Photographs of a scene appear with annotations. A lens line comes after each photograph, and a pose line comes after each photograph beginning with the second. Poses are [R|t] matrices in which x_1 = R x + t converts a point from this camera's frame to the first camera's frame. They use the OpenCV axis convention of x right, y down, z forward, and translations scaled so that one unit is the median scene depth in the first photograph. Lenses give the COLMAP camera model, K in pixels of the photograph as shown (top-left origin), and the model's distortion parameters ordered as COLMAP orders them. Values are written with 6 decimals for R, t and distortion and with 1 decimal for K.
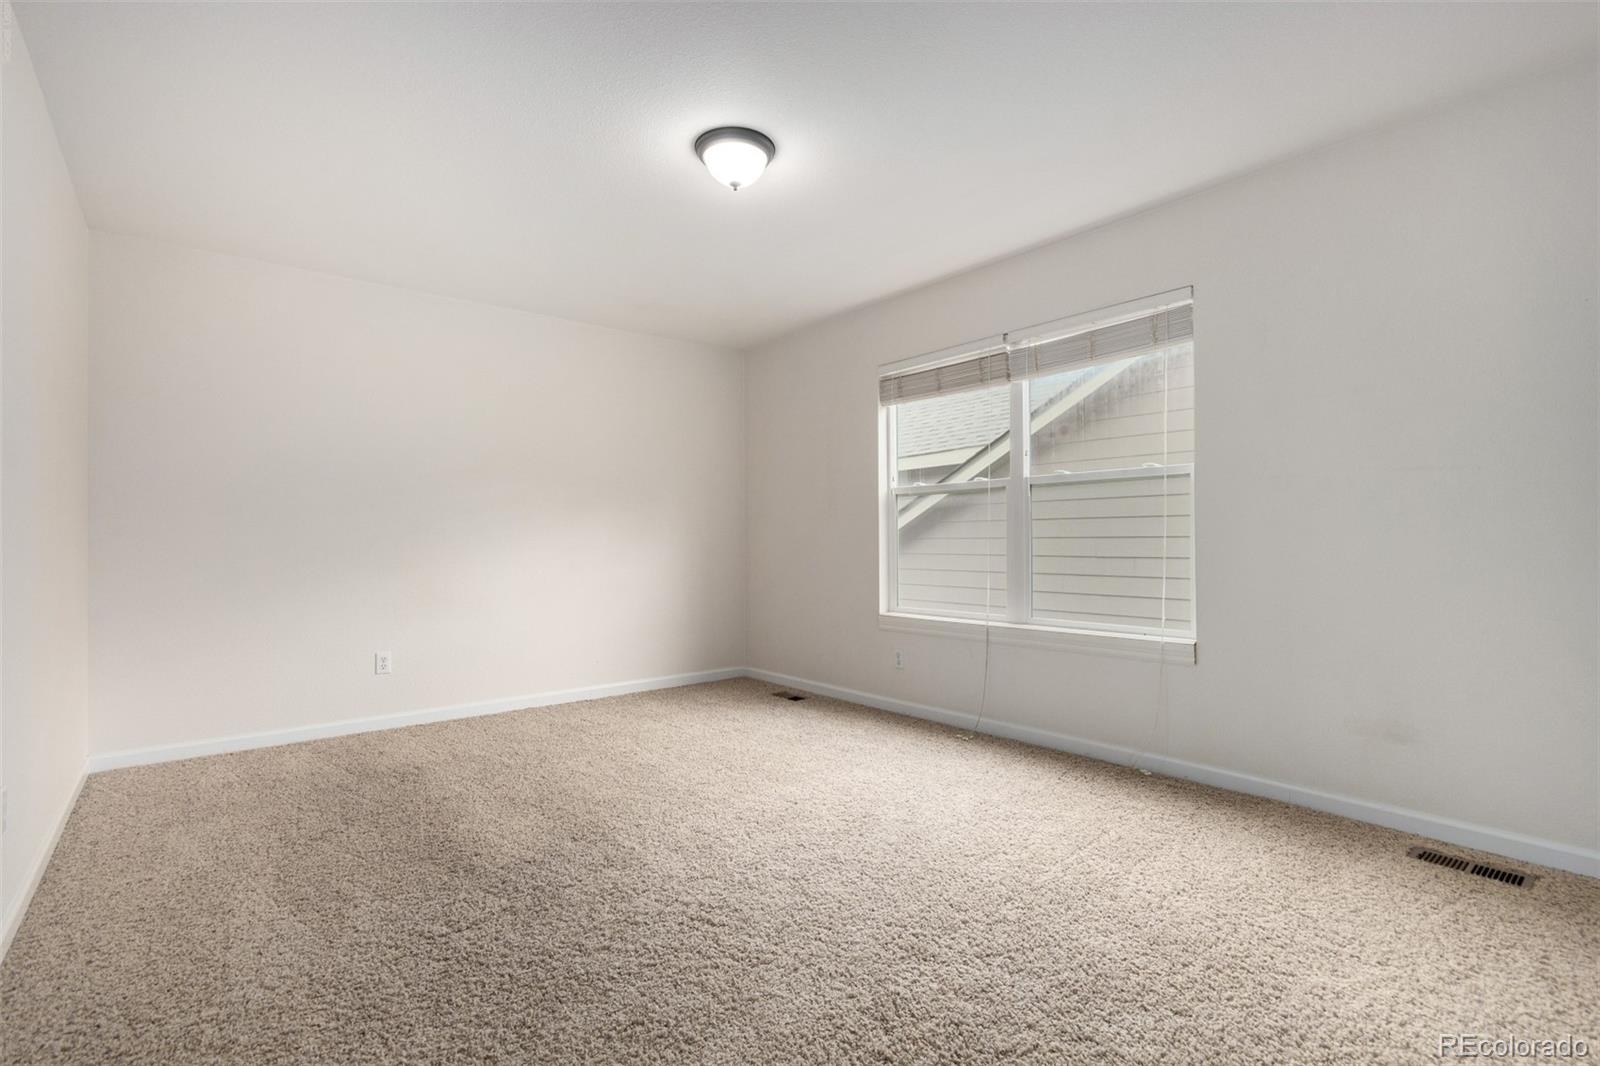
lens RADIAL K [[739.1, 0, 800.0], [0, 739.1, 533.0], [0, 0, 1]] dist [0.000261, 0.000024]
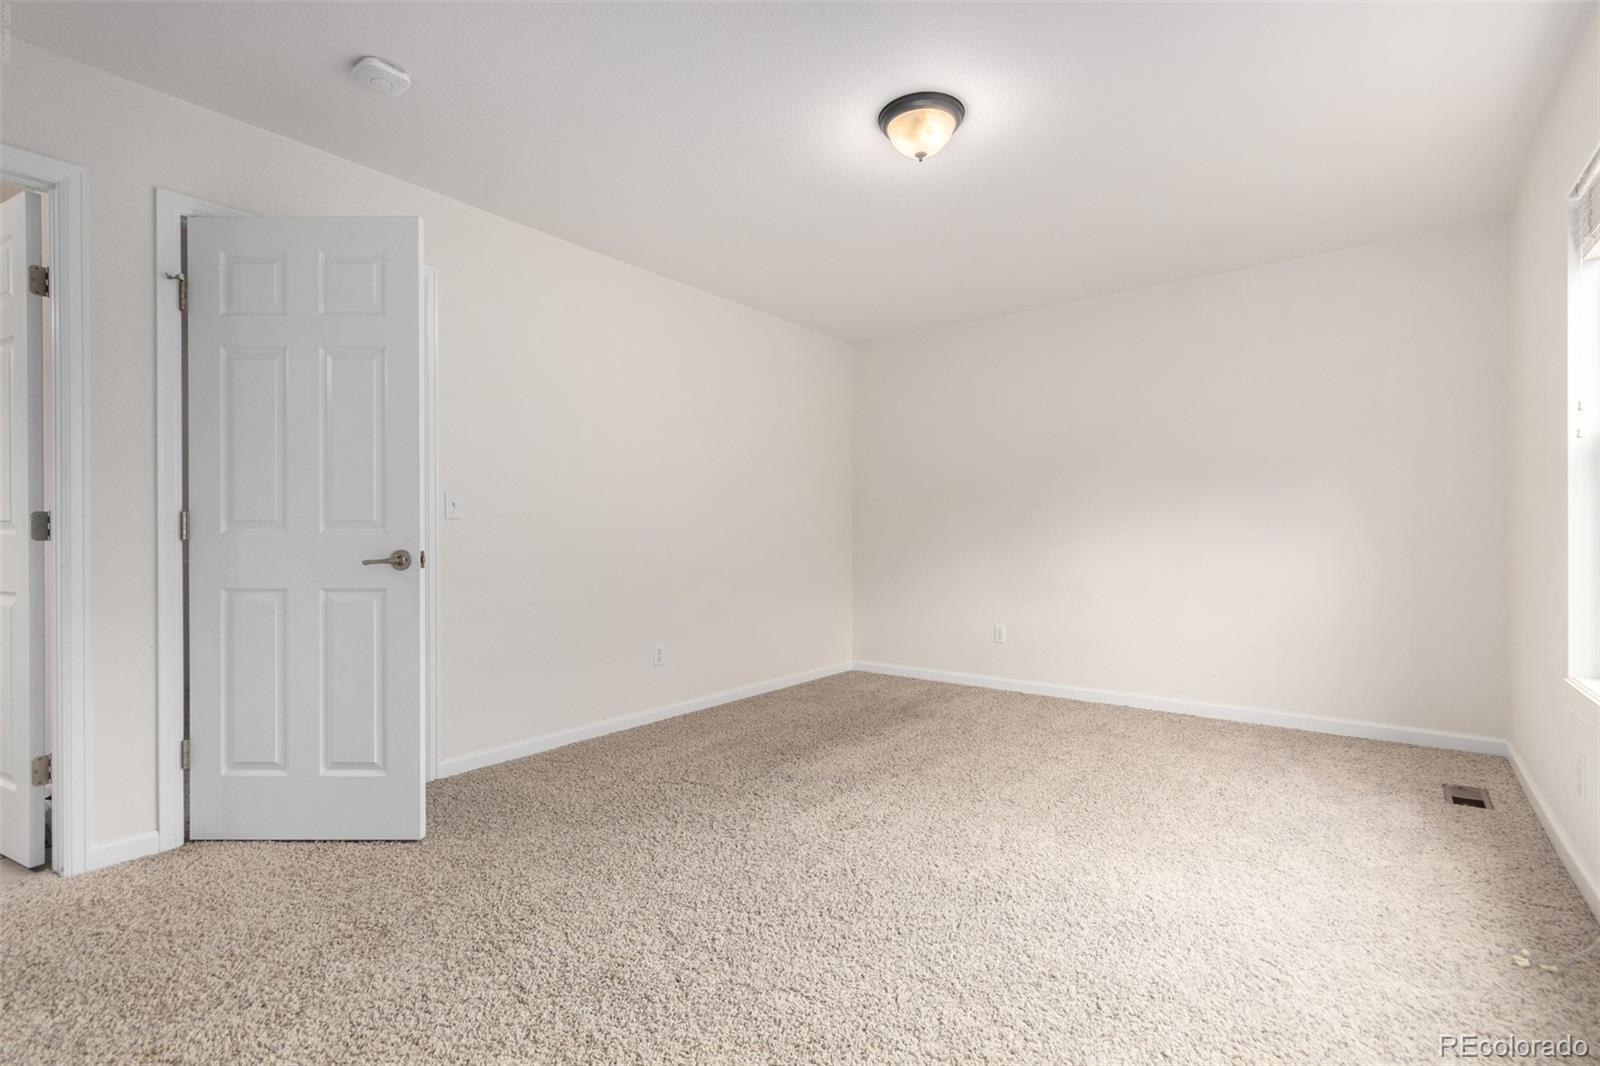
lens RADIAL K [[739.1, 0, 800.0], [0, 739.1, 533.0], [0, 0, 1]] dist [0.000261, 0.000024]
pose [[0.222076, 0.001520, -0.975028, 0.557865], [0.008499, 0.999958, 0.003494, 0.006981], [0.974992, -0.009063, 0.222053, 0.451323]]
